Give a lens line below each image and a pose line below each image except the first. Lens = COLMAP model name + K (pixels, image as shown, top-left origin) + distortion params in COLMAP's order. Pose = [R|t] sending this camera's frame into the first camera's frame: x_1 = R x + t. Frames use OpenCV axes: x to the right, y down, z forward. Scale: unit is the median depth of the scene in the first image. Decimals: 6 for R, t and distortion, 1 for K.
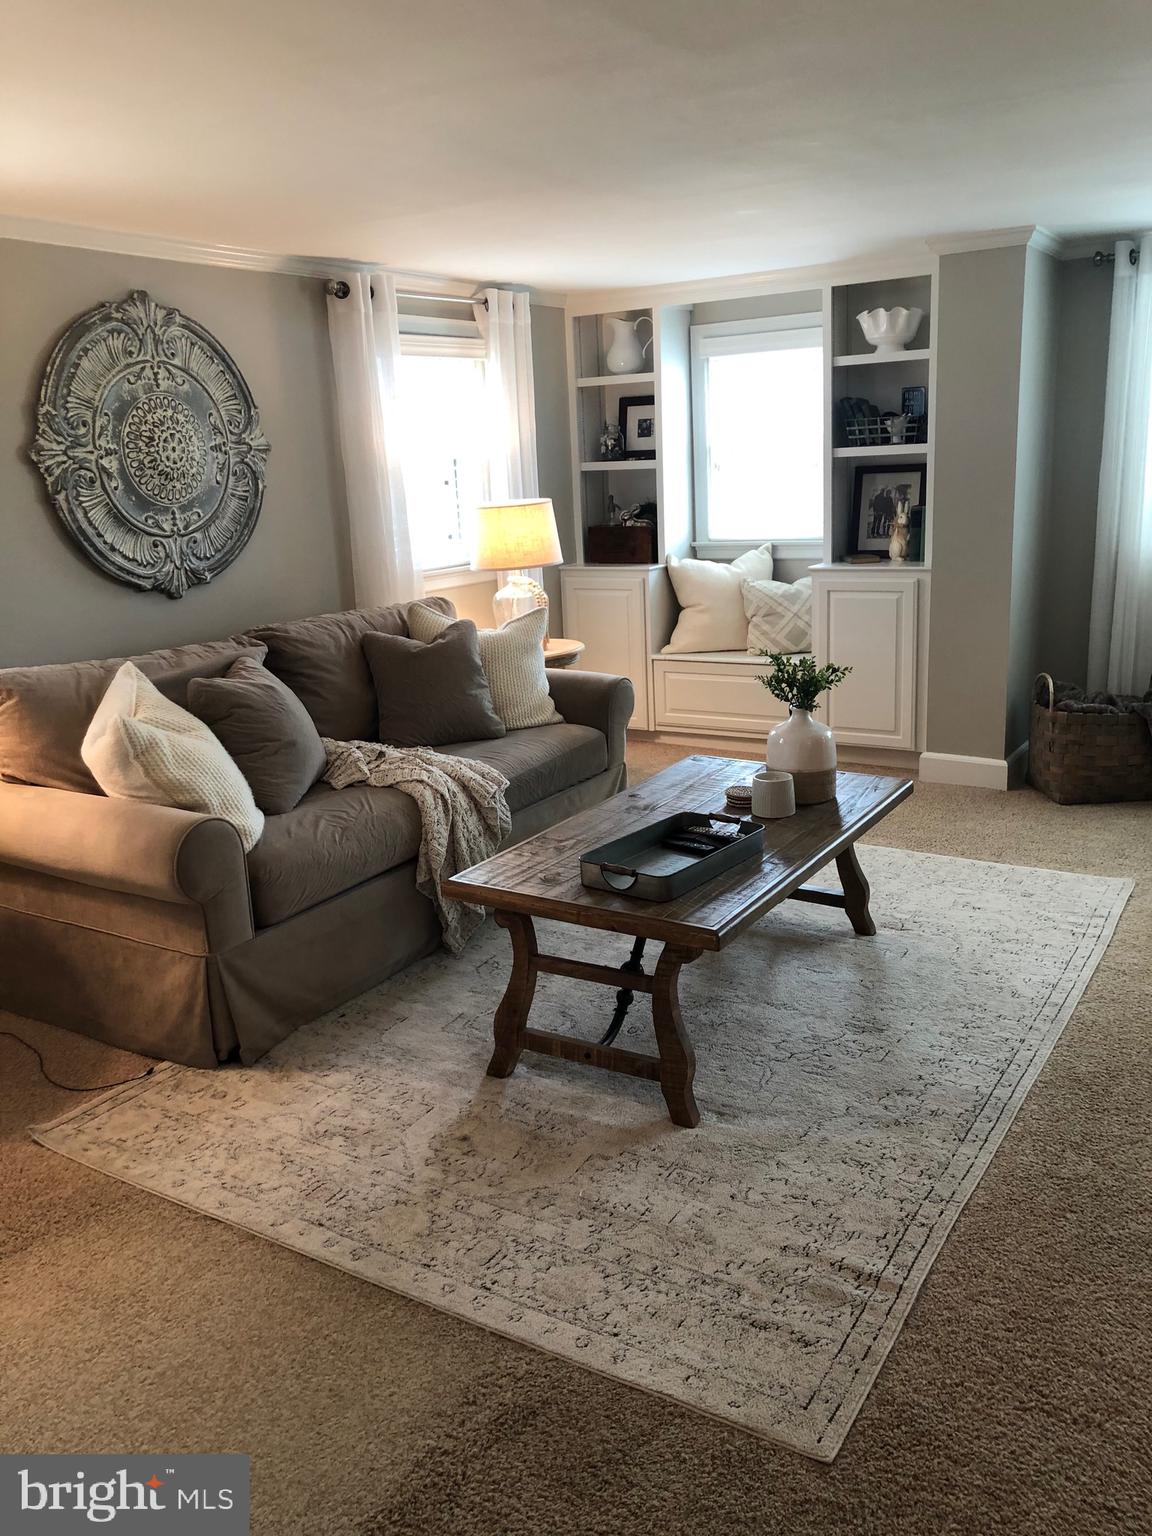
lens RADIAL K [[1249.0, 0, 587.1], [0, 1249.0, 768.6], [0, 0, 1]] dist [0.043137, -0.054978]
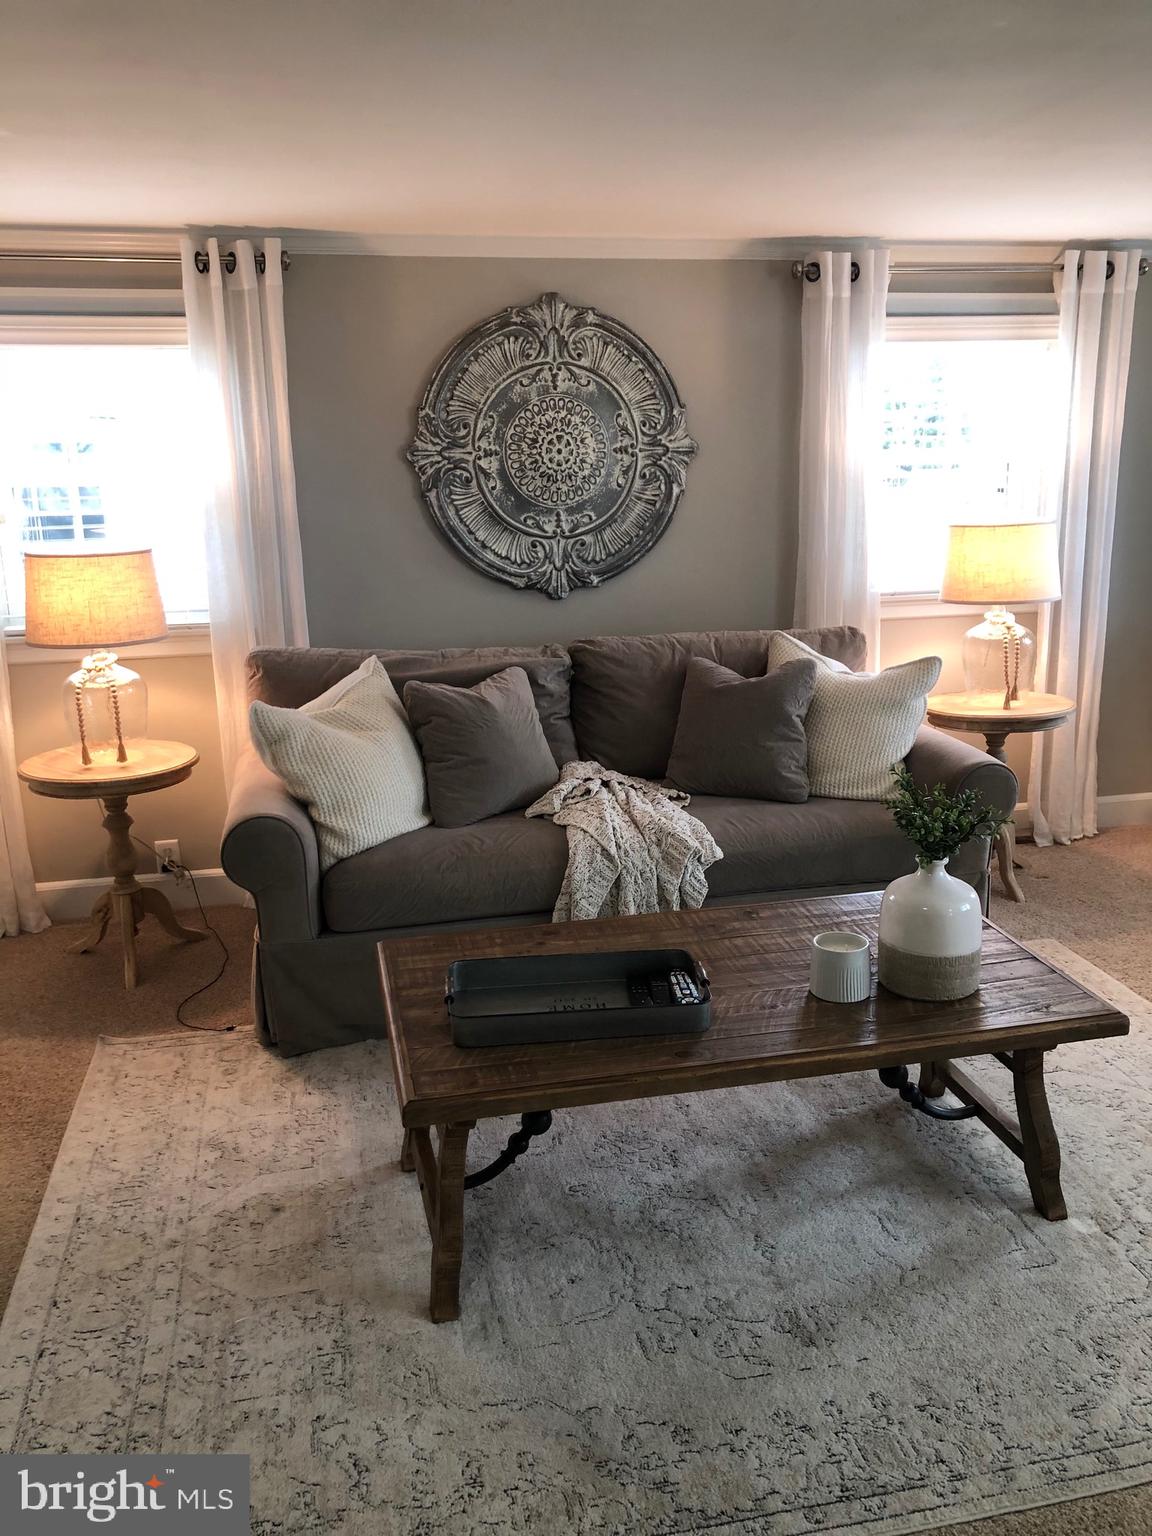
lens RADIAL K [[1249.0, 0, 583.1], [0, 1249.0, 778.6], [0, 0, 1]] dist [0.043137, -0.054978]
pose [[0.693451, 0.204973, -0.690733, 0.473150], [-0.189569, 0.976808, 0.099550, -0.113477], [0.695119, 0.061908, 0.716224, 0.349038]]
